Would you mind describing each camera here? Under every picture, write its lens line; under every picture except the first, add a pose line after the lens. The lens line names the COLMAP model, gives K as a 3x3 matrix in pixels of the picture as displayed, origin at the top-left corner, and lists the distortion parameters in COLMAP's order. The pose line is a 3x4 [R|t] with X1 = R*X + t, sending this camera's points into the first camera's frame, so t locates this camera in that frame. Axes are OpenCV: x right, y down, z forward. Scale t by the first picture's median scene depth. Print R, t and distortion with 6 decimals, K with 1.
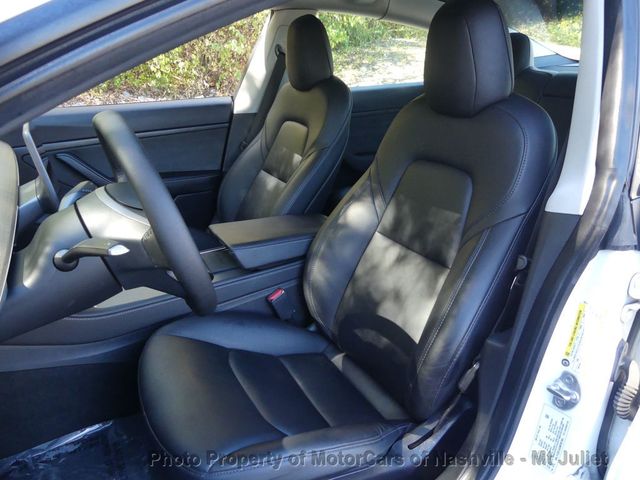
lens RADIAL K [[487.3, 0, 319.0], [0, 487.3, 241.0], [0, 0, 1]] dist [-0.011385, 0.004521]
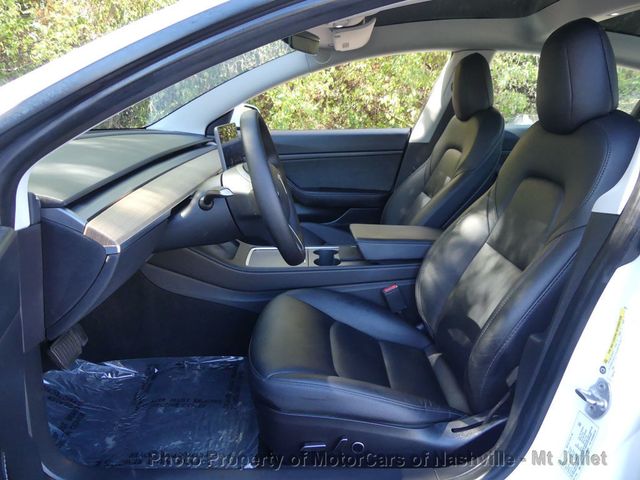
lens RADIAL K [[487.3, 0, 321.0], [0, 487.3, 238.5], [0, 0, 1]] dist [-0.011385, 0.004521]
pose [[0.881221, 0.127294, -0.455243, 0.280322], [-0.177008, 0.981851, -0.068093, 0.105785], [0.438313, 0.140587, 0.887760, -0.096546]]
